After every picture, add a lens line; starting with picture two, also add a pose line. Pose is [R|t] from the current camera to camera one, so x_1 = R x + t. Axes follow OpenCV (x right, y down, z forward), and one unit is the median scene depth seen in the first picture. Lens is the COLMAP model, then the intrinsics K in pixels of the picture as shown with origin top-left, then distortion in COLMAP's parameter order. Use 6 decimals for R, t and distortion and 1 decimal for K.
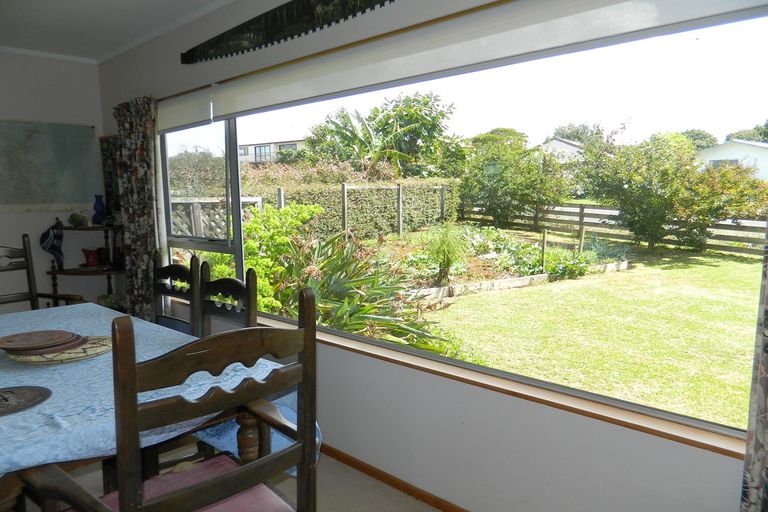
lens RADIAL K [[571.3, 0, 379.7], [0, 571.3, 255.5], [0, 0, 1]] dist [0.003336, -0.003807]
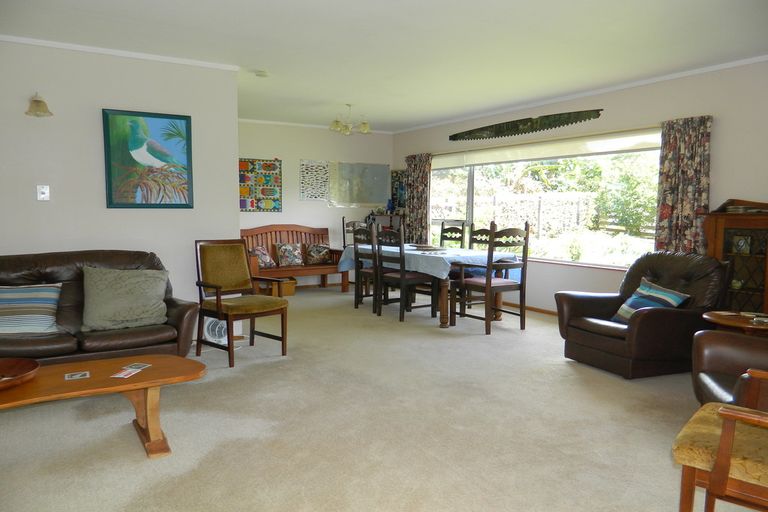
lens RADIAL K [[571.3, 0, 379.7], [0, 571.3, 255.5], [0, 0, 1]] dist [0.003336, -0.003807]
pose [[0.973097, 0.033996, -0.227873, -0.018935], [-0.039057, 0.999080, -0.017735, 0.035708], [0.227060, 0.026158, 0.973529, -0.265214]]
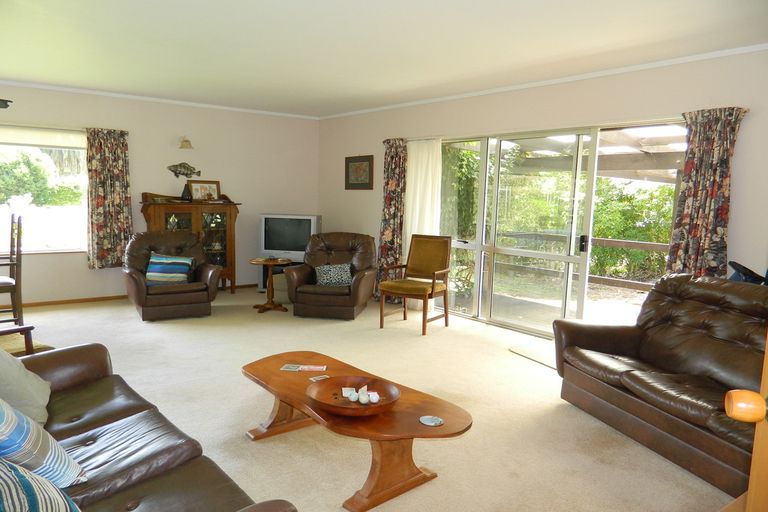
lens RADIAL K [[571.3, 0, 379.7], [0, 571.3, 255.5], [0, 0, 1]] dist [0.003336, -0.003807]
pose [[0.118204, -0.095890, 0.988349, -0.313803], [0.075423, 0.993318, 0.087352, 0.017452], [-0.990121, 0.064219, 0.124647, -0.163876]]
